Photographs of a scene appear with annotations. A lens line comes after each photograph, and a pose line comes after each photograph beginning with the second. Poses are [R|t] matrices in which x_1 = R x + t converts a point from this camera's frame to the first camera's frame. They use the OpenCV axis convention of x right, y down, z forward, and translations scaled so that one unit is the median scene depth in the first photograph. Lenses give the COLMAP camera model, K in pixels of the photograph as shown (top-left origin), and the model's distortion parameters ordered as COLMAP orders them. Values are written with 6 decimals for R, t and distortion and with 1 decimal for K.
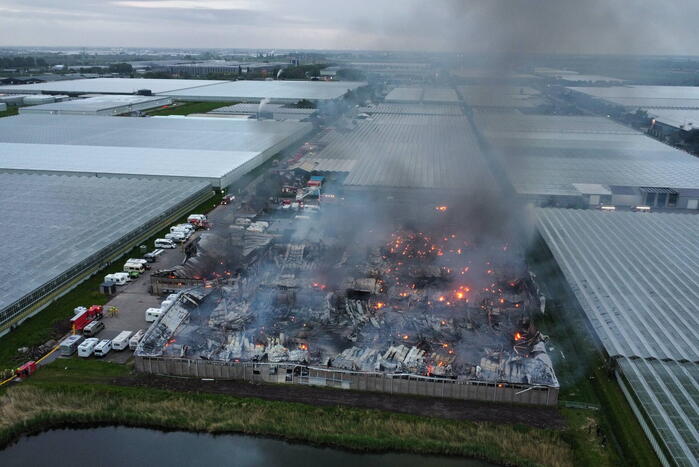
lens RADIAL K [[626.8, 0, 349.5], [0, 626.8, 233.5], [0, 0, 1]] dist [0.000809, -0.001264]
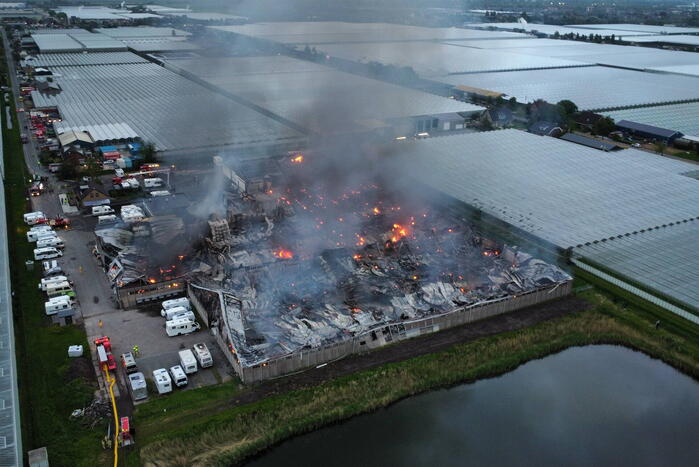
lens RADIAL K [[626.8, 0, 349.5], [0, 626.8, 233.5], [0, 0, 1]] dist [0.000809, -0.001264]
pose [[0.811224, -0.214718, 0.543885, -0.614502], [0.163093, 0.976313, 0.142175, -0.090442], [-0.561530, -0.026632, 0.827028, 0.157727]]
